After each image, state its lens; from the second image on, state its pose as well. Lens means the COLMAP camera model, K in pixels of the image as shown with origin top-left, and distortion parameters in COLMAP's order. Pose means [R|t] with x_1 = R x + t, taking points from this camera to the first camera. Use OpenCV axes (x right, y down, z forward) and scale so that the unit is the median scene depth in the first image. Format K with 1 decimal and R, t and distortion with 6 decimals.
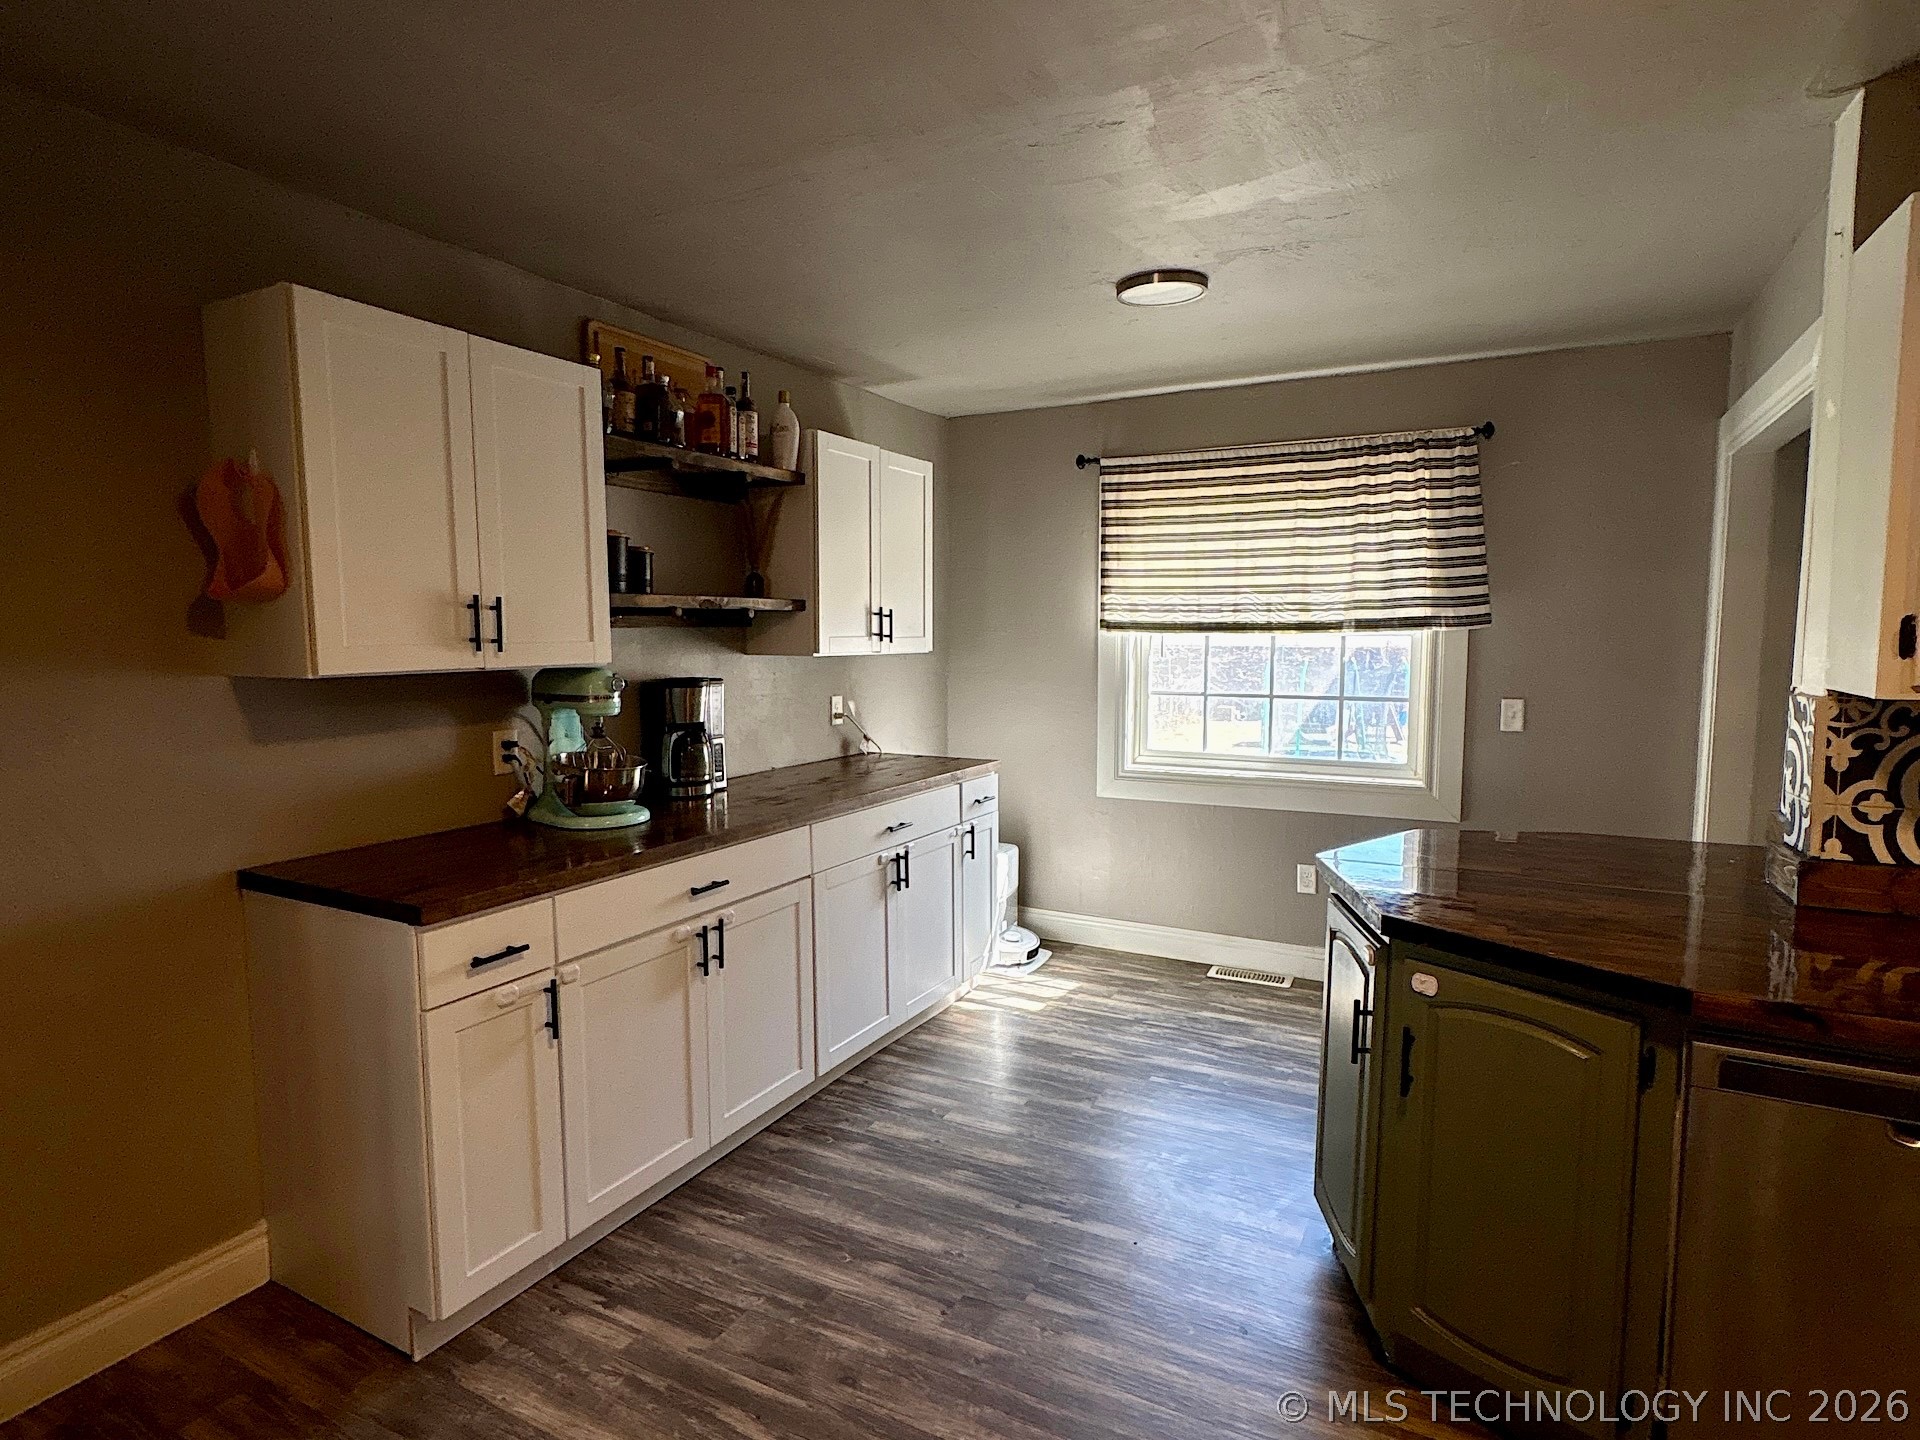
lens RADIAL K [[1017.0, 0, 963.1], [0, 1017.0, 719.9], [0, 0, 1]] dist [0.000405, -0.000064]
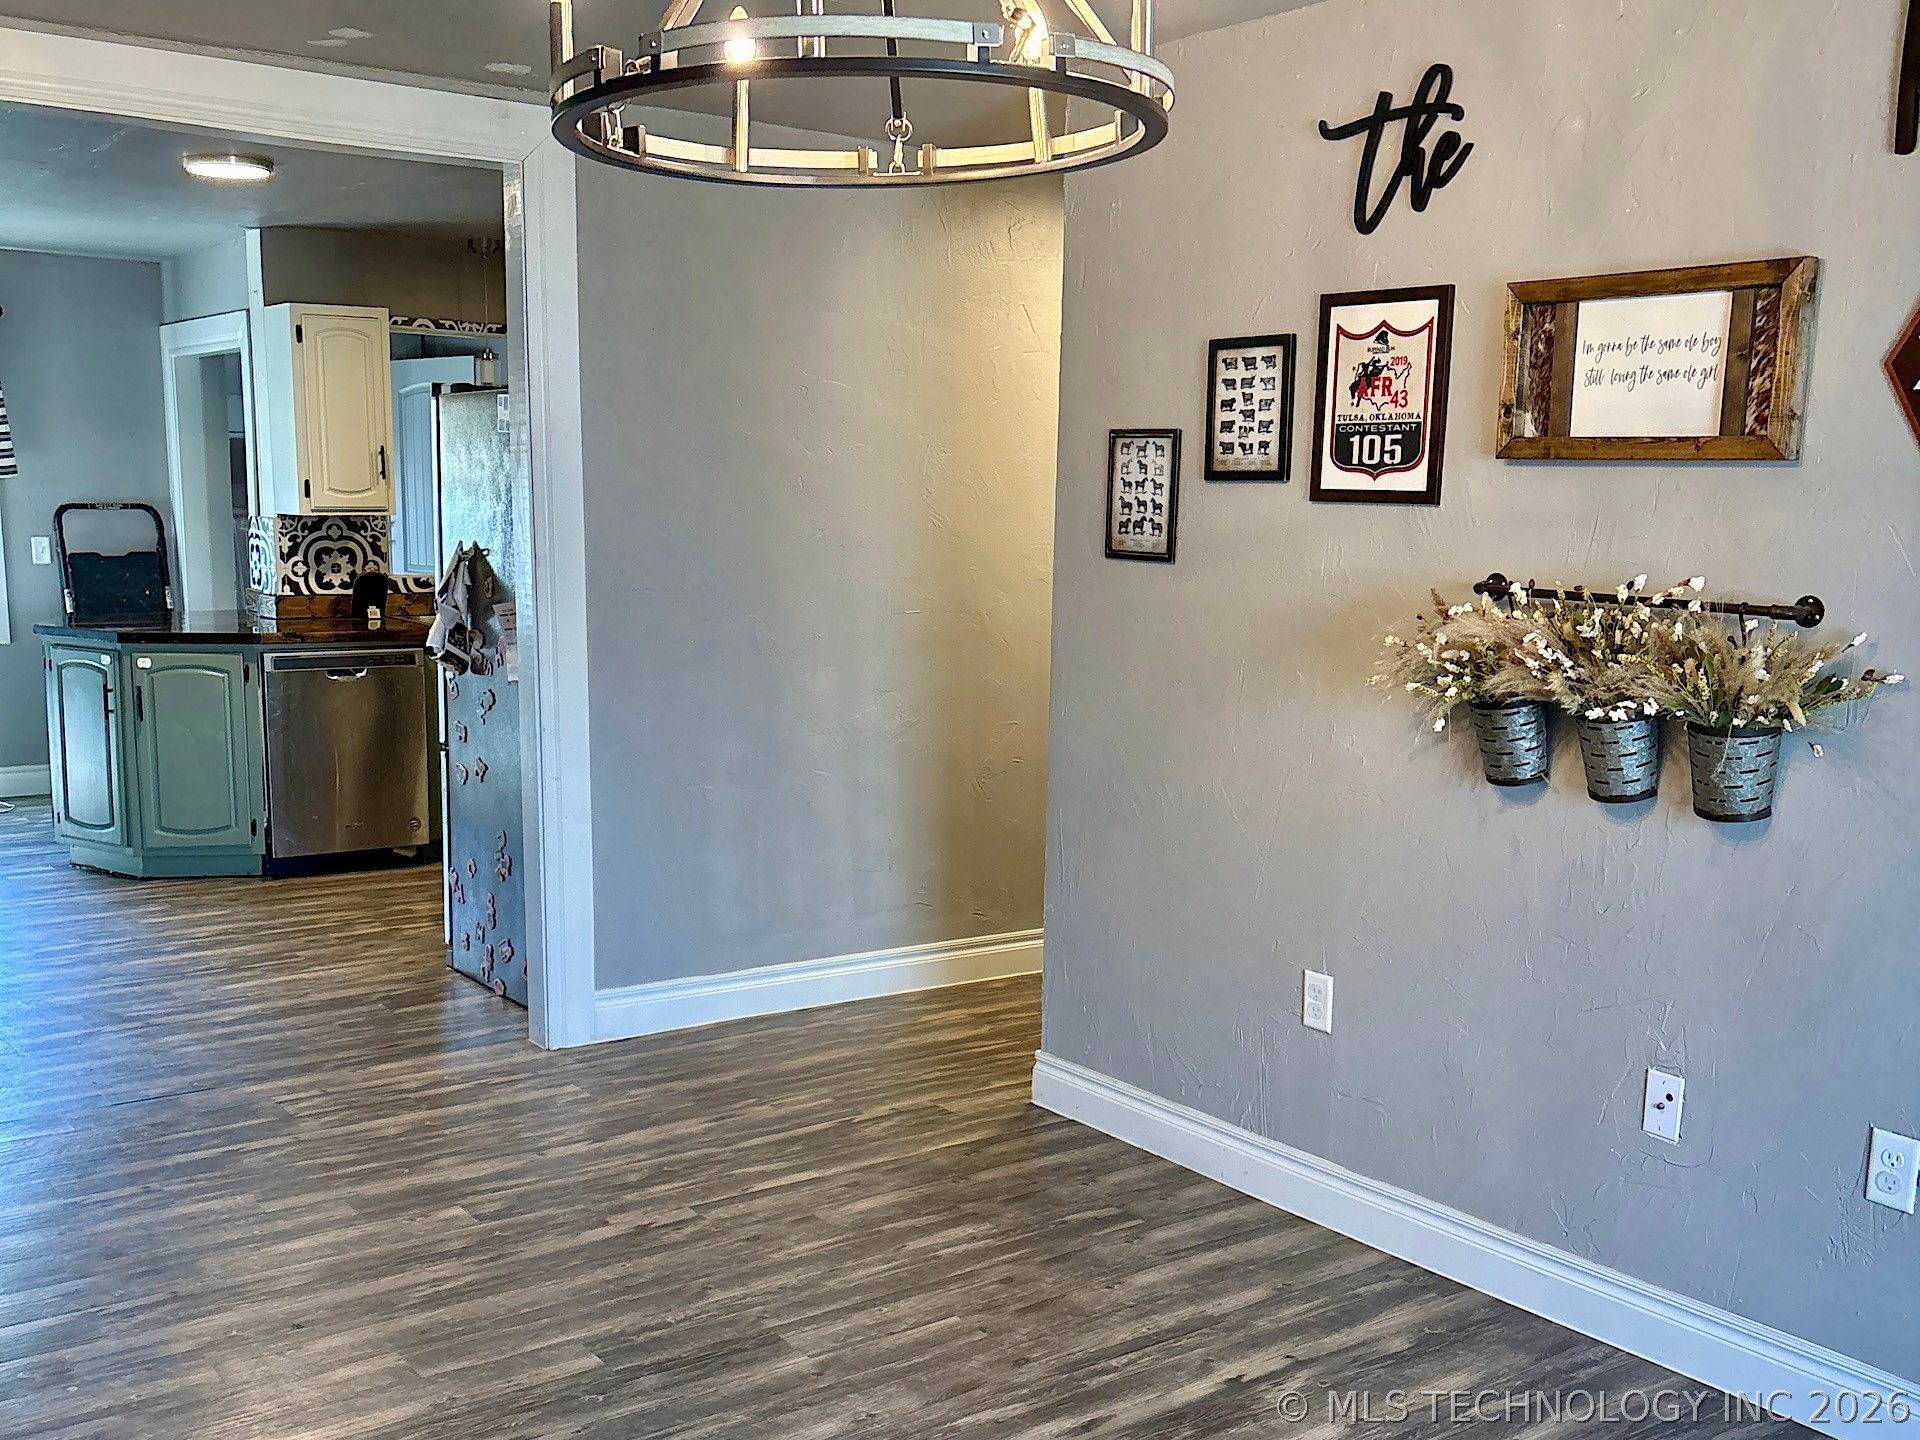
lens RADIAL K [[1963.9, 0, 934.7], [0, 1963.9, 859.0], [0, 0, 1]] dist [0.162963, -0.471972]
pose [[0.448986, -0.155224, 0.879953, -1.540614], [0.061712, 0.987831, 0.142766, 0.116734], [-0.891405, -0.009796, 0.453101, -1.414353]]
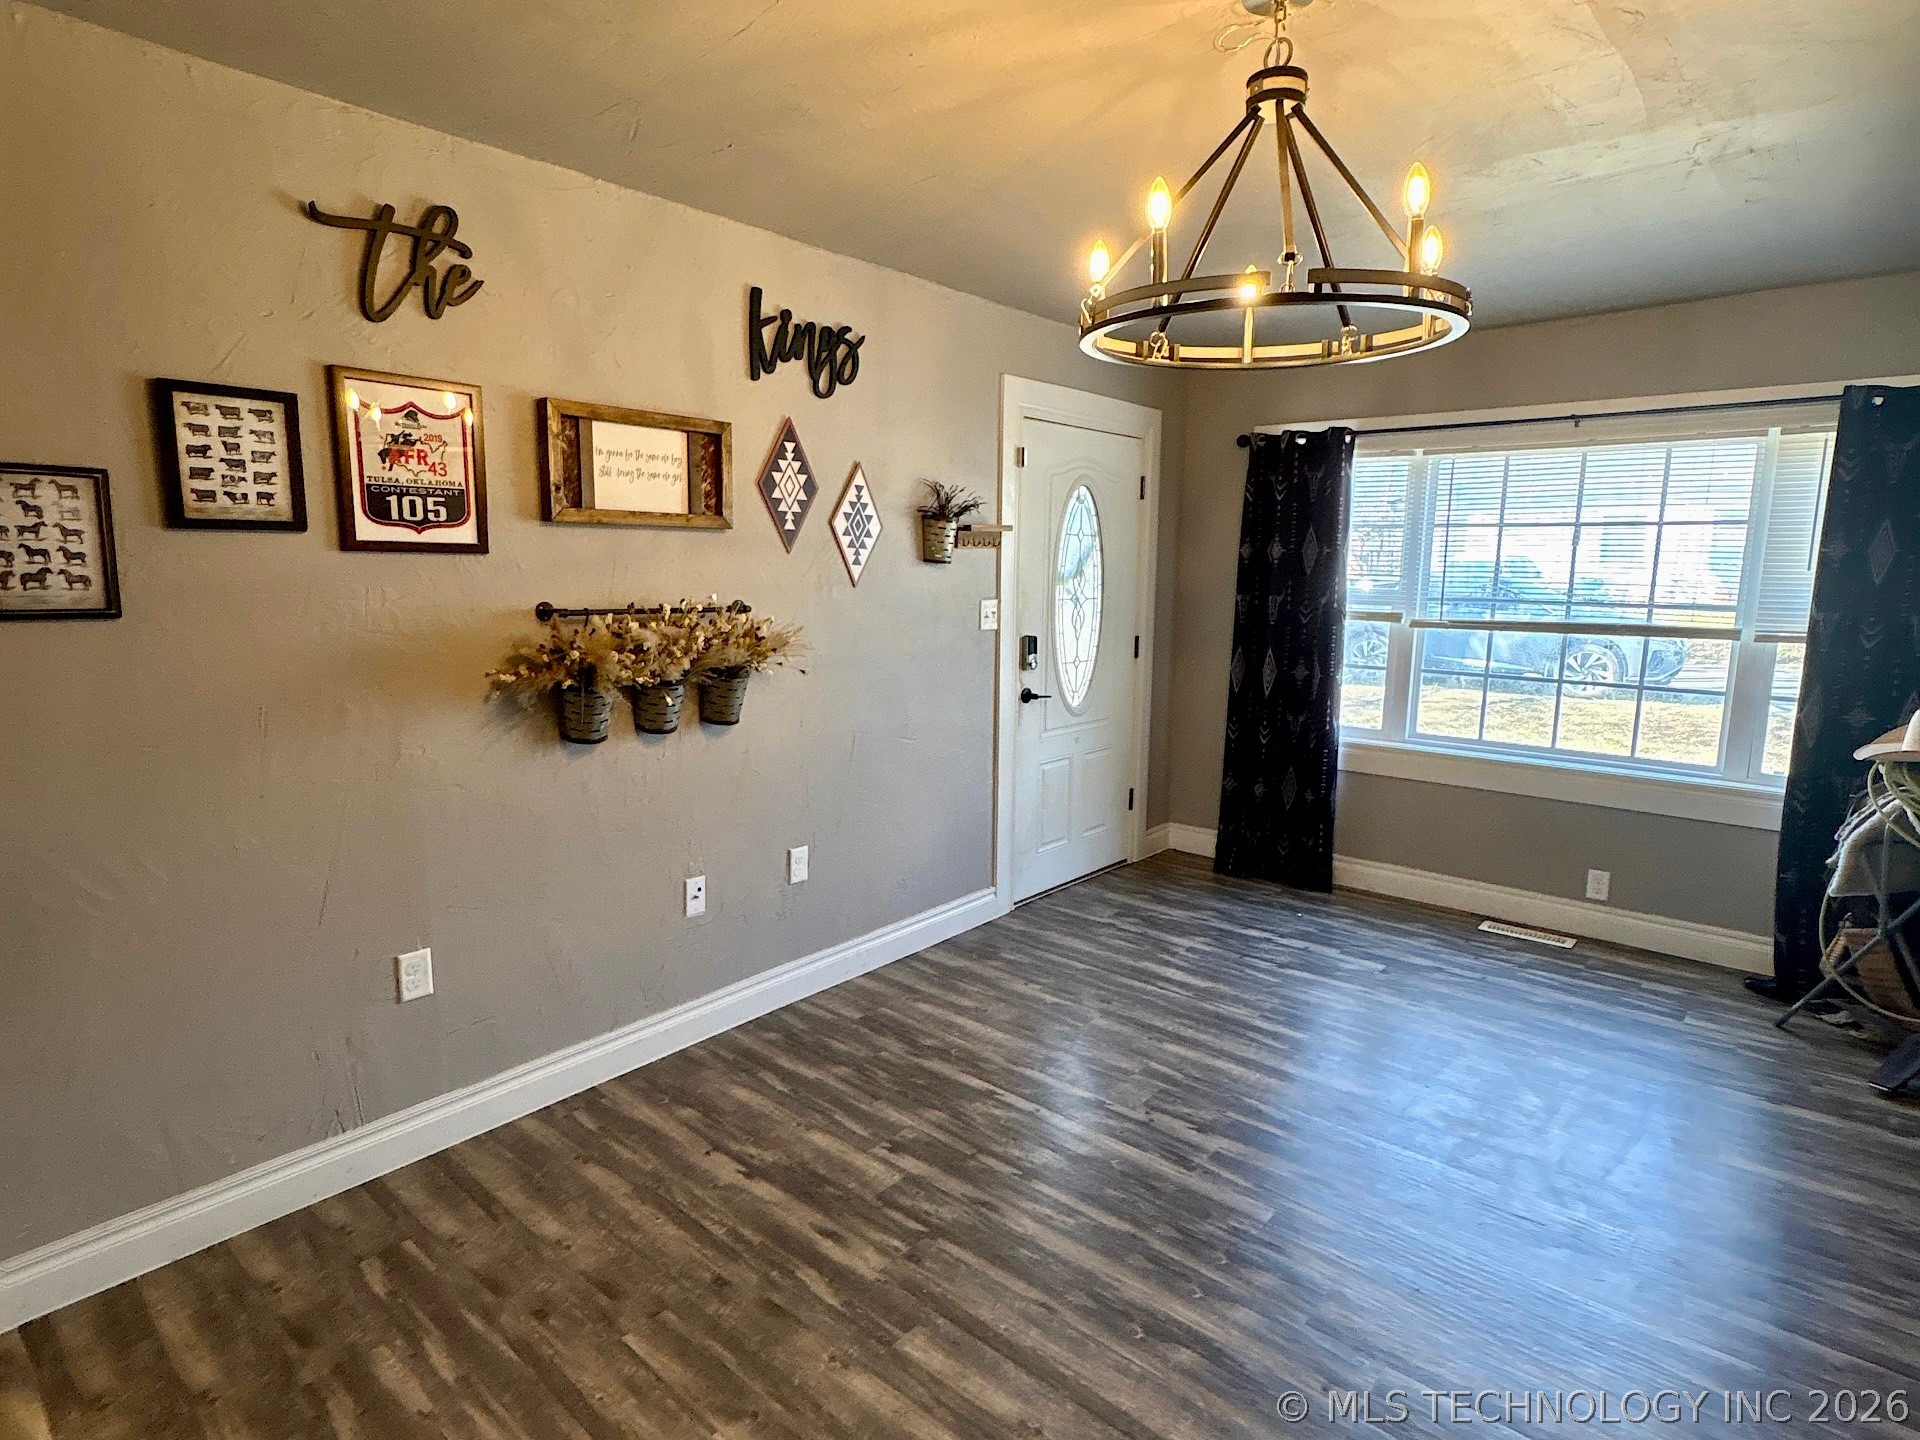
lens RADIAL K [[1018.8, 0, 987.6], [0, 1018.8, 716.4], [0, 0, 1]] dist [0.003144, 0.001281]
pose [[-0.978625, -0.038338, 0.202049, -0.797176], [0.010855, 0.971472, 0.236907, 0.024455], [-0.205367, 0.234036, -0.950290, -0.315880]]
